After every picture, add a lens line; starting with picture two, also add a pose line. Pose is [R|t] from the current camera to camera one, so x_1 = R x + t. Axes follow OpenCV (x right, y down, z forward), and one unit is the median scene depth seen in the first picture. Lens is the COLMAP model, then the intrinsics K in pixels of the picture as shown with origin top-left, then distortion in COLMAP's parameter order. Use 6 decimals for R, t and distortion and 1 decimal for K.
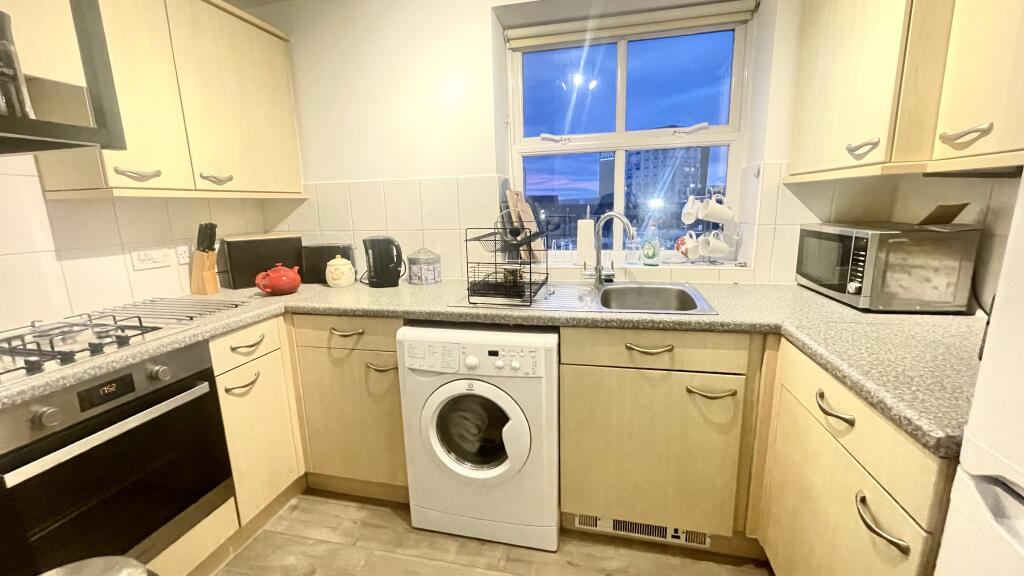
lens RADIAL K [[410.3, 0, 510.0], [0, 410.3, 288.2], [0, 0, 1]] dist [-0.003773, -0.000843]
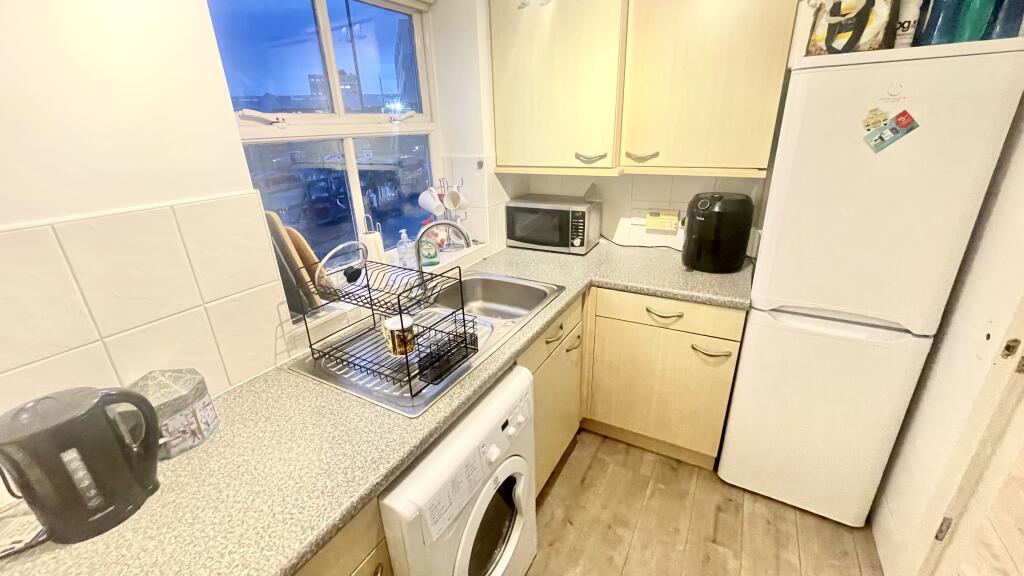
lens RADIAL K [[410.3, 0, 510.8], [0, 410.3, 286.1], [0, 0, 1]] dist [-0.003773, -0.000843]
pose [[0.276481, -0.331218, 0.902138, -0.577283], [0.217786, 0.935902, 0.276869, -0.273080], [-0.936017, 0.119924, 0.330894, 0.592419]]
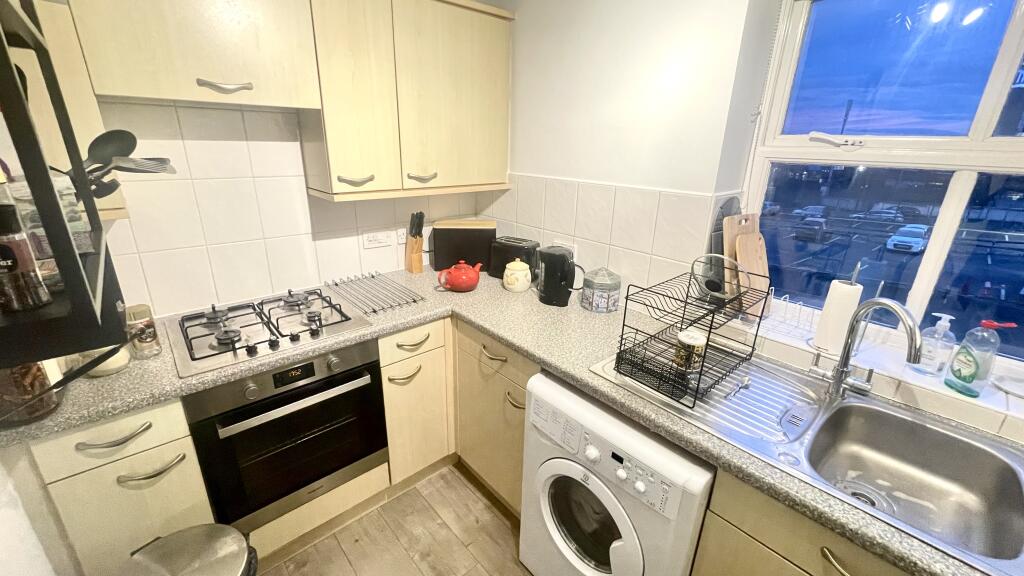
lens RADIAL K [[410.3, 0, 511.6], [0, 410.3, 288.0], [0, 0, 1]] dist [-0.003773, -0.000843]
pose [[0.818498, 0.235210, -0.524154, 0.110335], [-0.157676, 0.969286, 0.188739, -0.234299], [0.552449, -0.071836, 0.830446, 0.223965]]
